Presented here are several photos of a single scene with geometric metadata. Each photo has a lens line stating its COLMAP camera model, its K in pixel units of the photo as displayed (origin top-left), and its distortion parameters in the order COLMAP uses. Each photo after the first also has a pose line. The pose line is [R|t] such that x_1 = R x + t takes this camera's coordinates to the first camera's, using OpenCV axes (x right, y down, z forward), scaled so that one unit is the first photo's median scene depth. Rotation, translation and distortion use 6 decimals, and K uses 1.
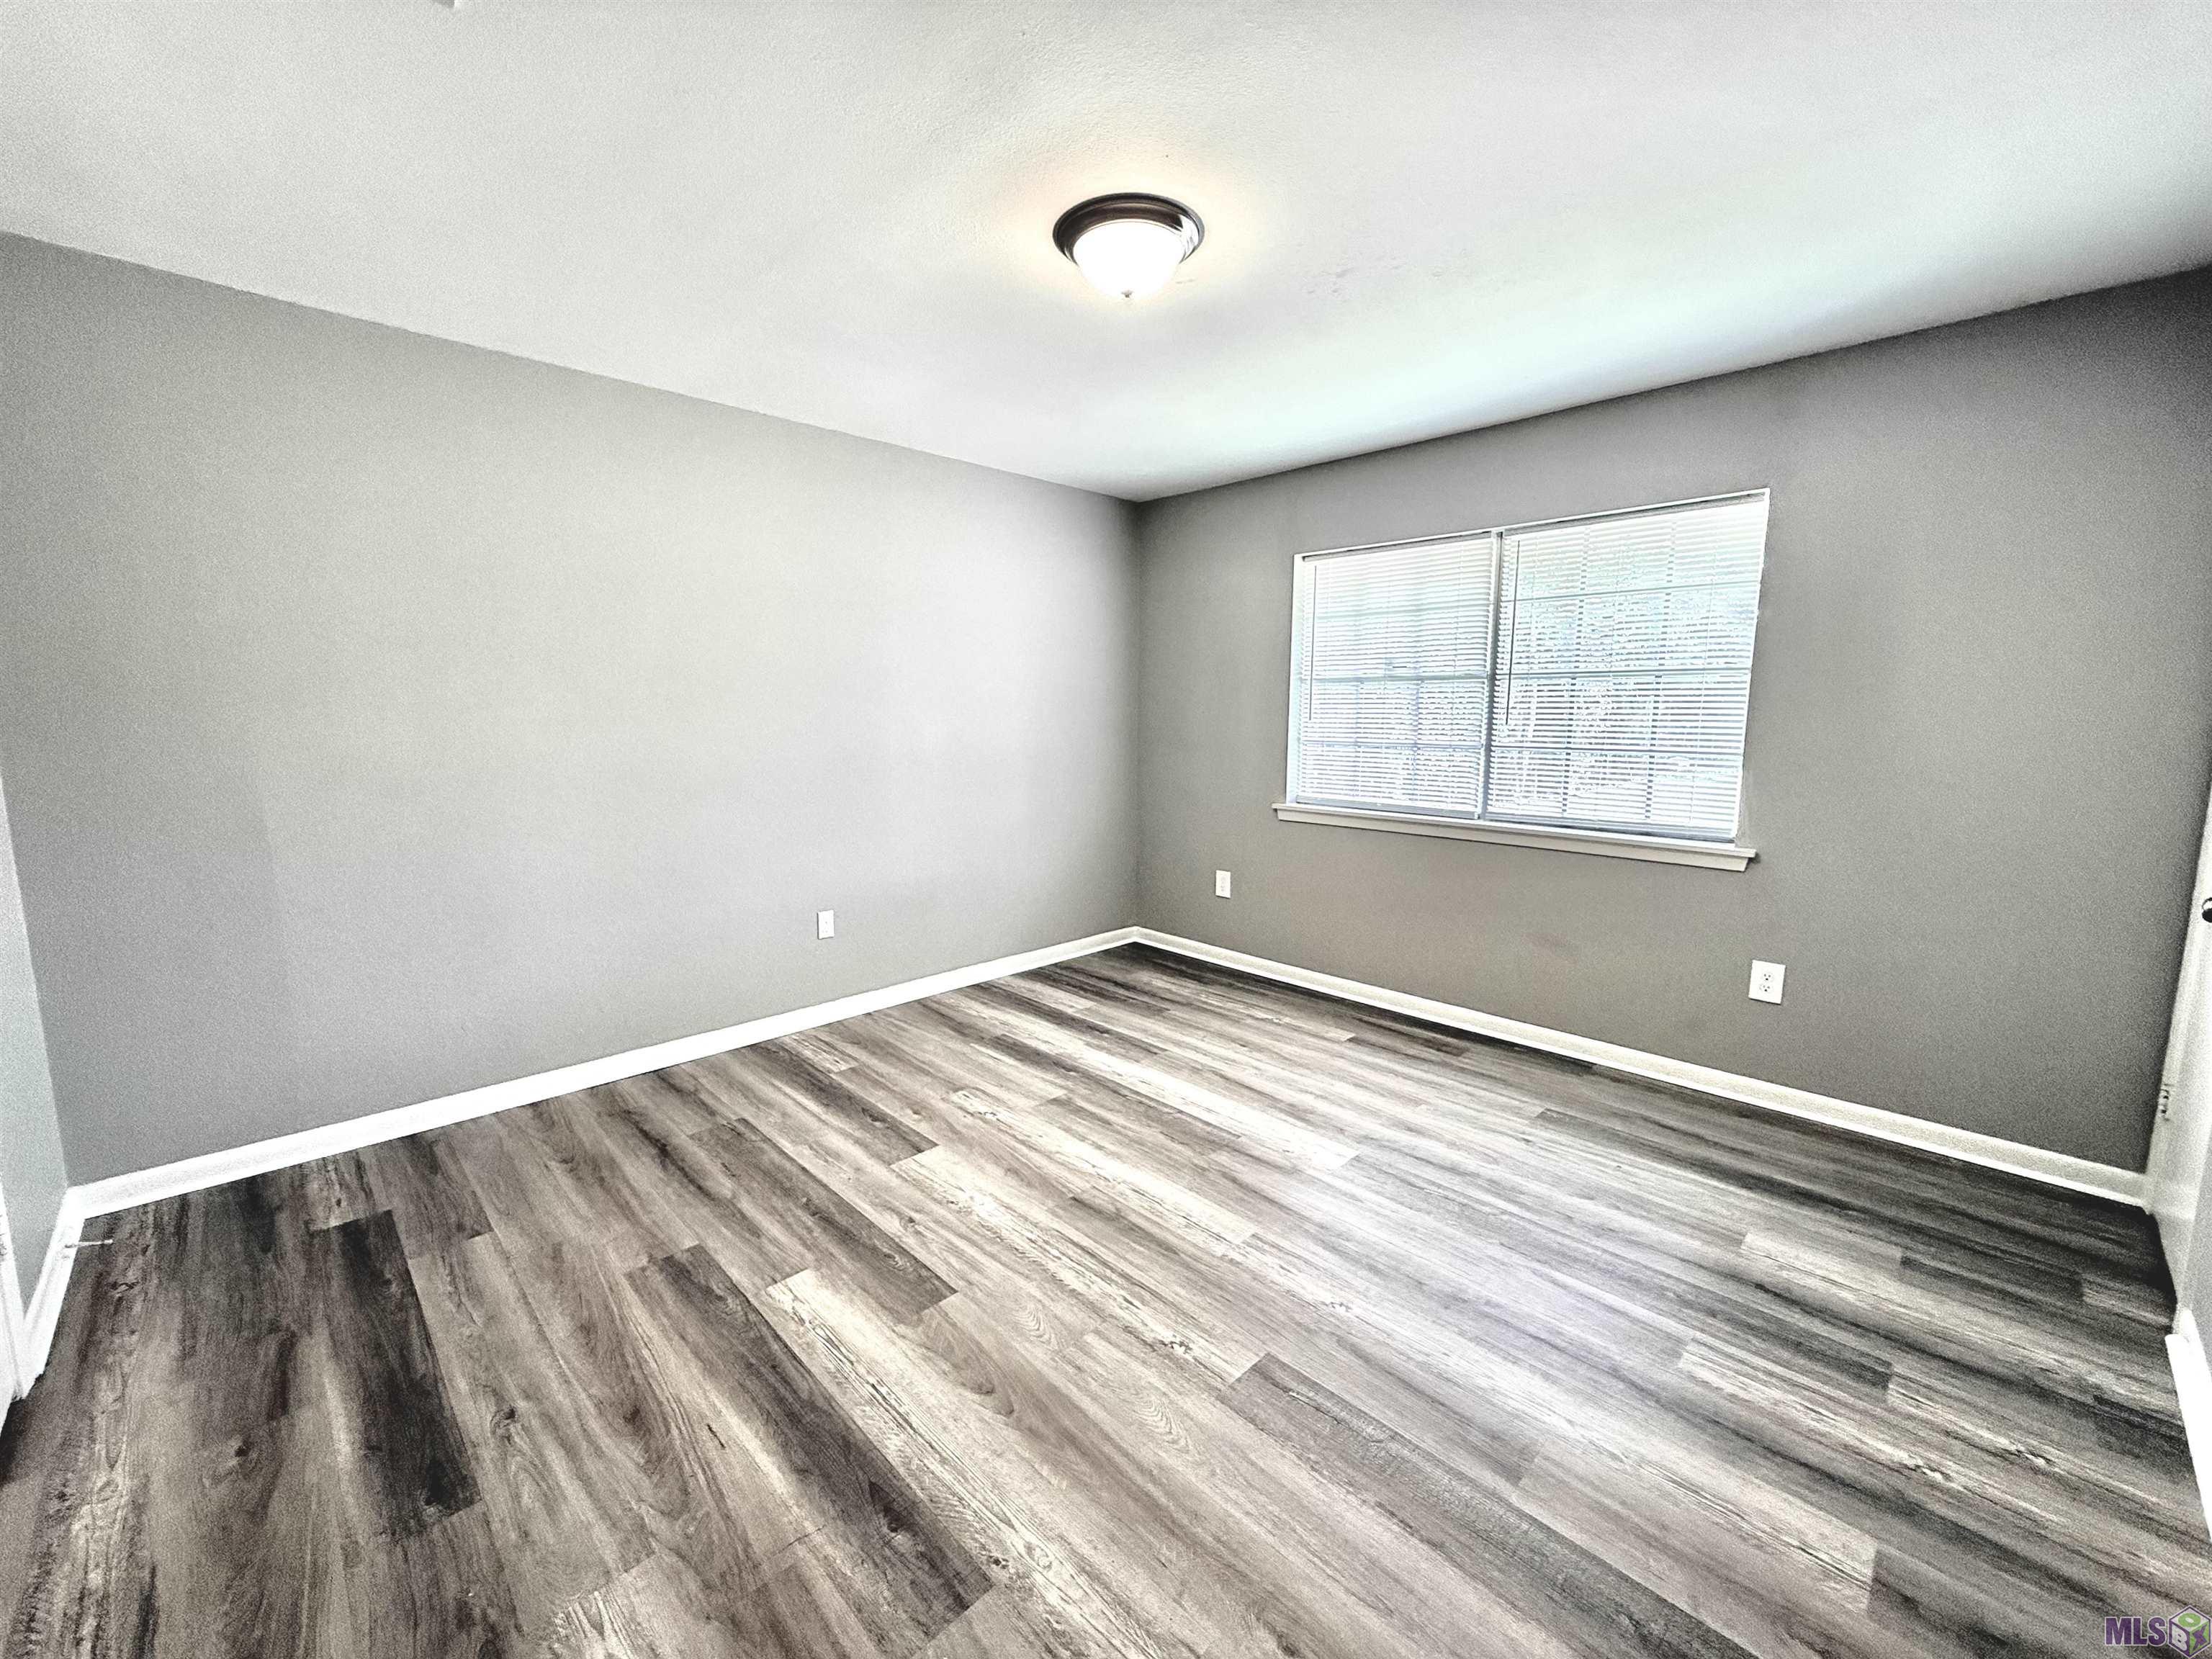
lens RADIAL K [[889.3, 0, 1106.0], [0, 889.3, 829.5], [0, 0, 1]] dist [0.012108, -0.000039]
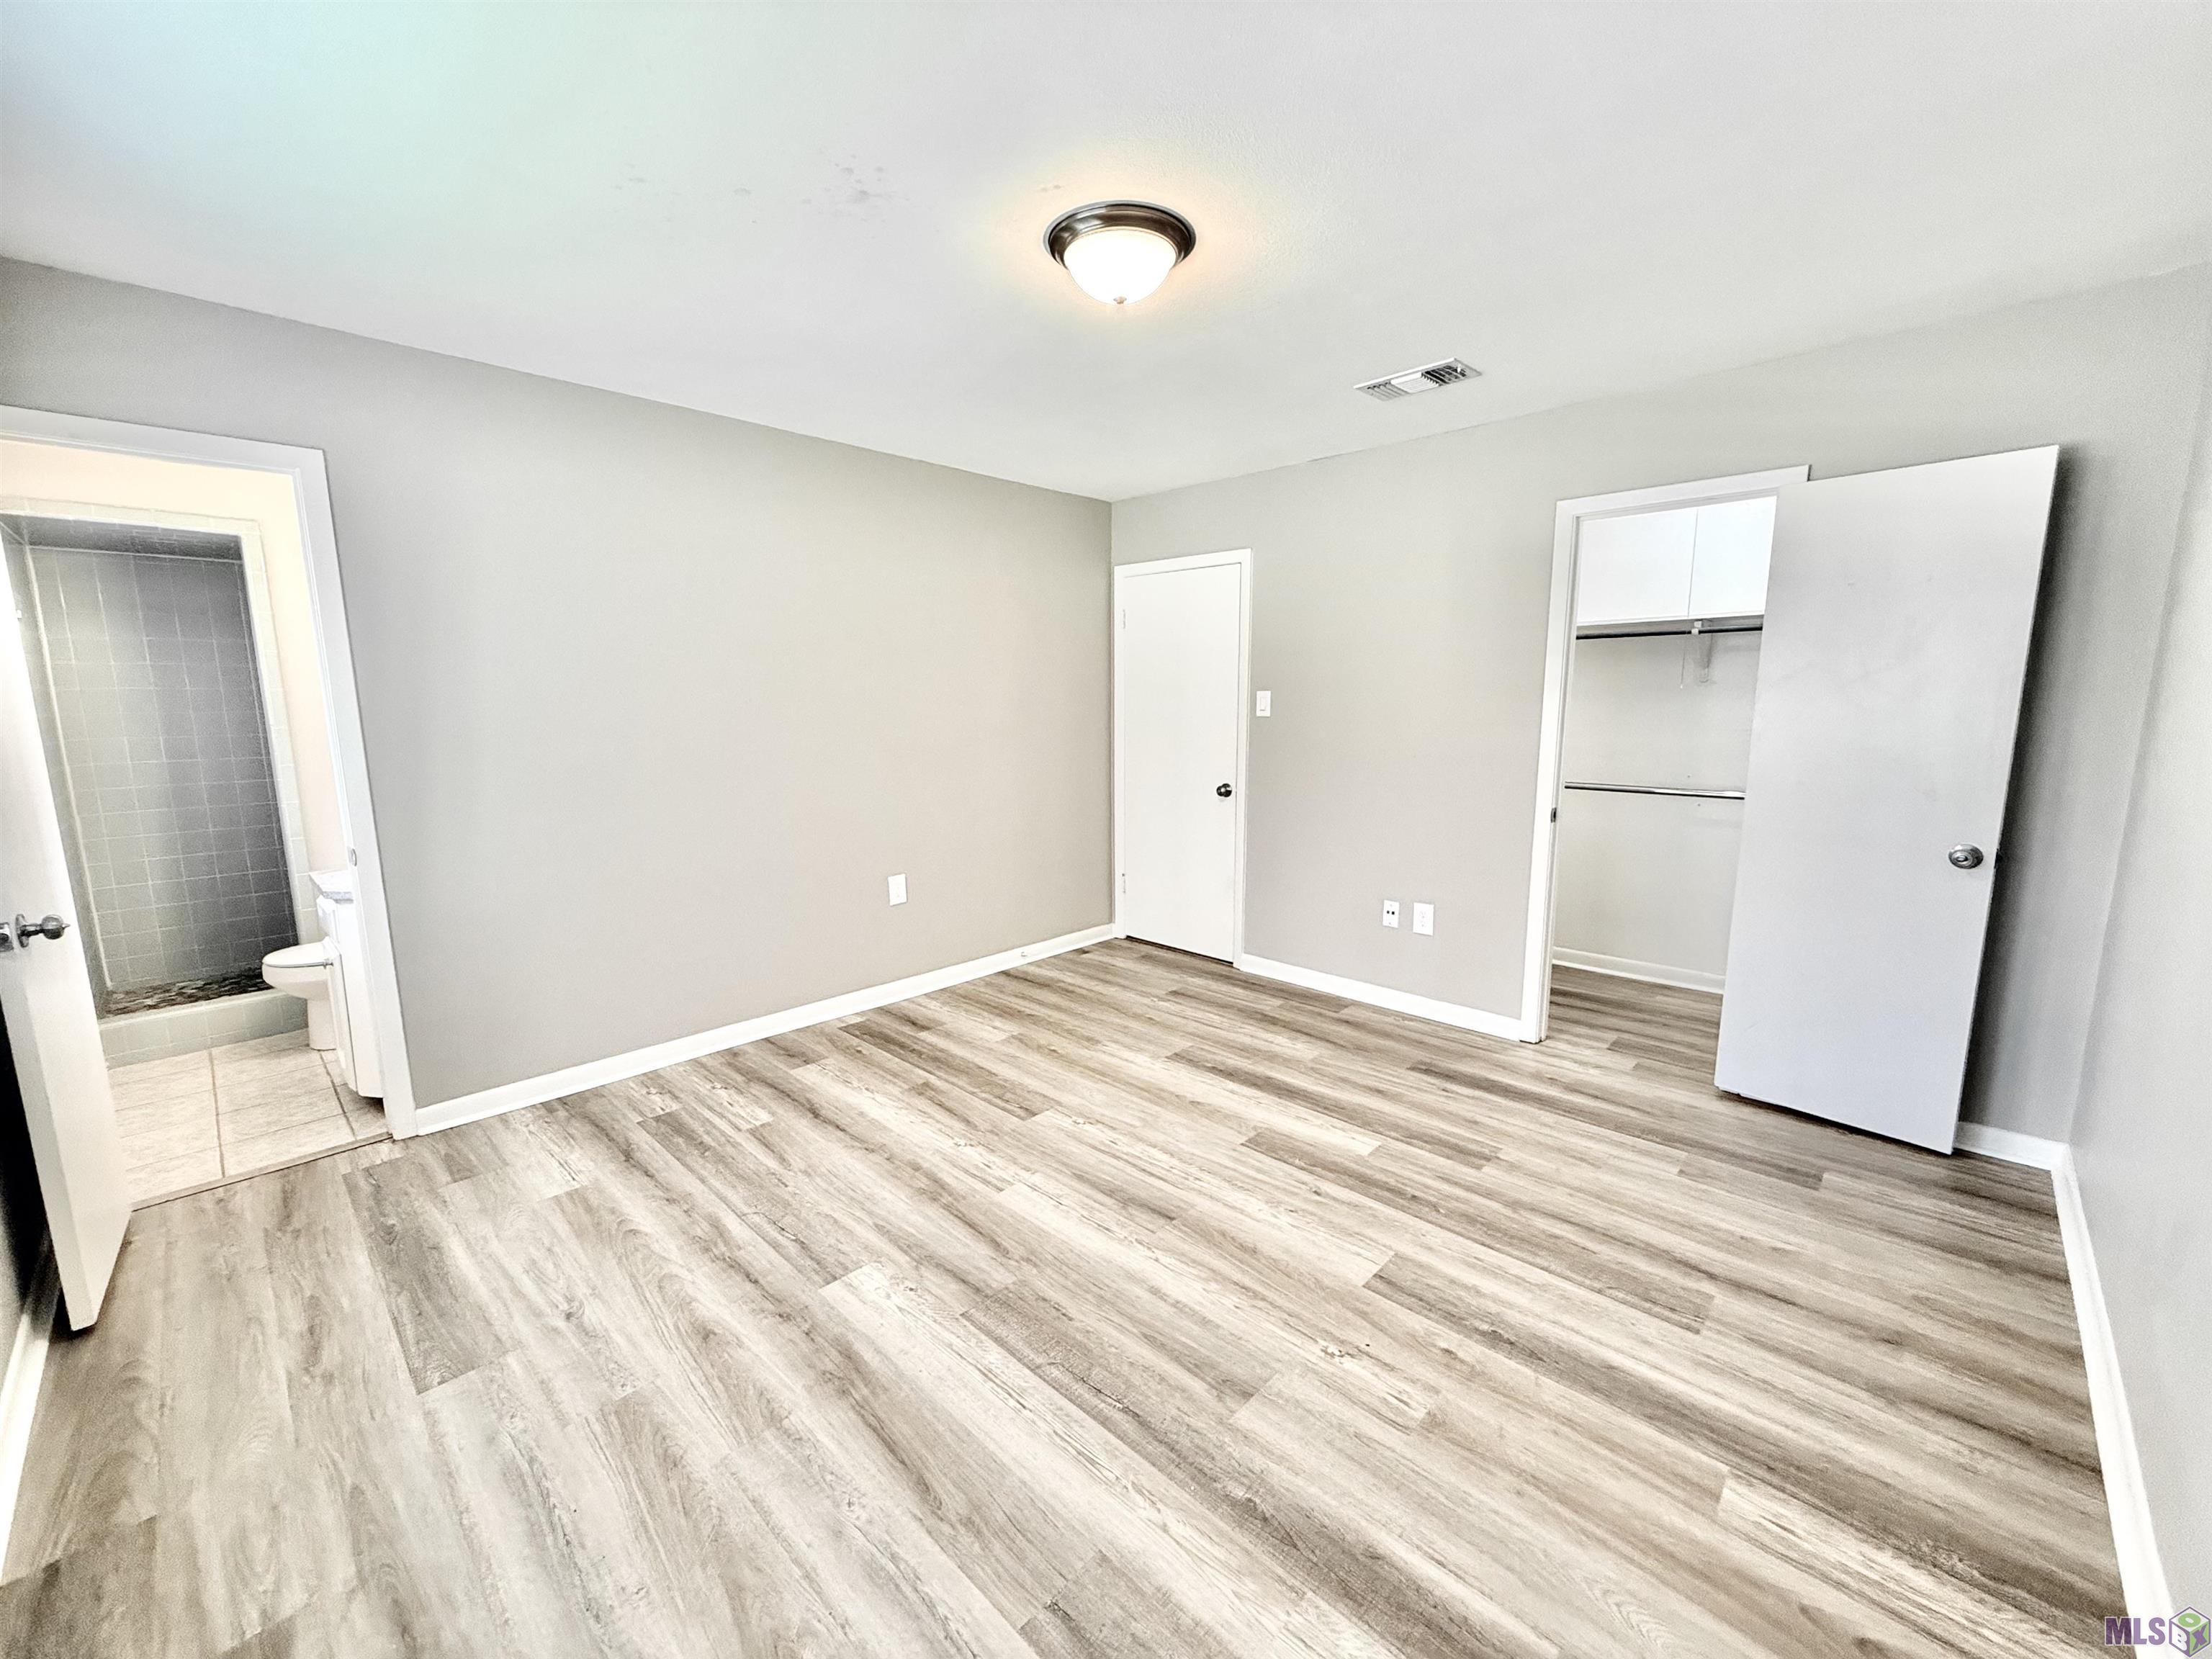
lens RADIAL K [[889.3, 0, 1106.0], [0, 889.3, 829.5], [0, 0, 1]] dist [0.012108, -0.000039]
pose [[-0.999615, 0.007533, -0.026696, 0.059201], [-0.000338, 0.959041, 0.283269, -0.277386], [0.027736, 0.283169, -0.958669, 1.857570]]
